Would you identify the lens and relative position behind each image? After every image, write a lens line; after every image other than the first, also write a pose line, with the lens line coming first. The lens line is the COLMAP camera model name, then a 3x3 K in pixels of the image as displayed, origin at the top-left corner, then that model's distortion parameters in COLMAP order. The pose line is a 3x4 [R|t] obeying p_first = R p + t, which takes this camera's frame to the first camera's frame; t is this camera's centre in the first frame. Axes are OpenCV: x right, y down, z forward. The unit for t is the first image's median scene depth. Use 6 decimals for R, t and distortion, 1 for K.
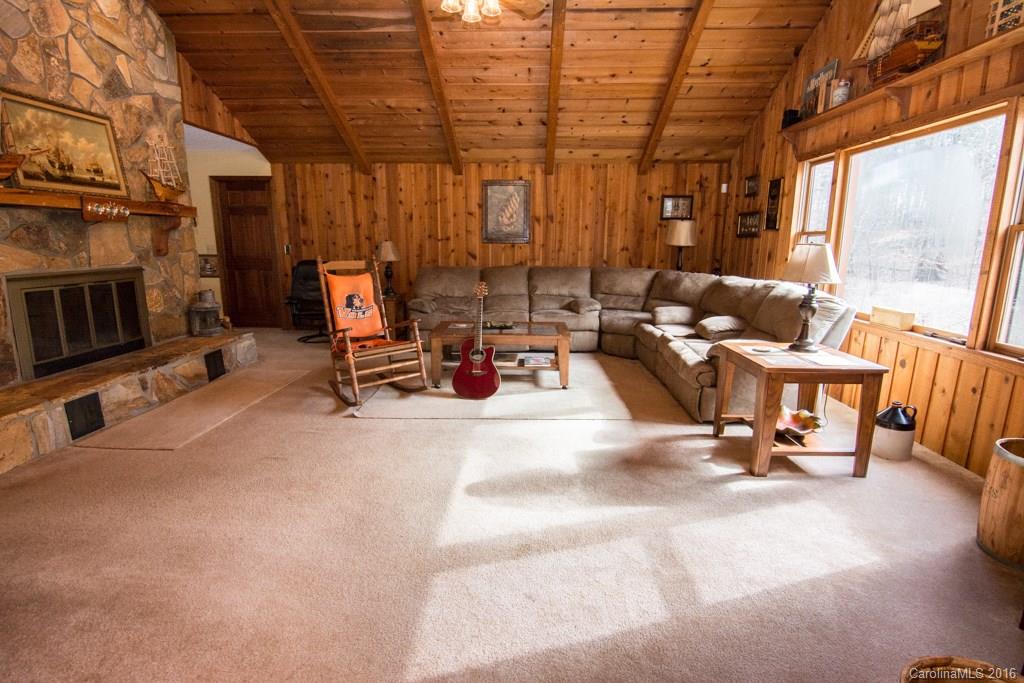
lens RADIAL K [[497.5, 0, 511.8], [0, 497.5, 340.4], [0, 0, 1]] dist [-0.011120, -0.005121]
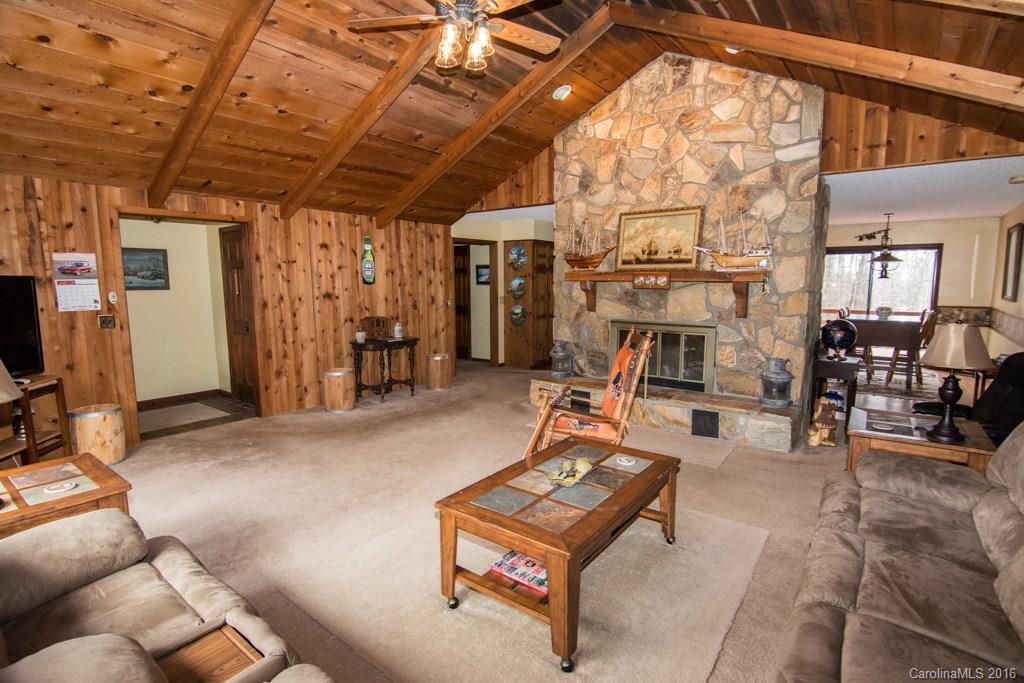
lens RADIAL K [[497.5, 0, 512.8], [0, 497.5, 341.3], [0, 0, 1]] dist [-0.011120, -0.005121]
pose [[-0.584387, 0.090716, -0.806389, 0.544129], [-0.162370, 0.960564, 0.225729, -0.342819], [0.795065, 0.262846, -0.546611, 1.456498]]
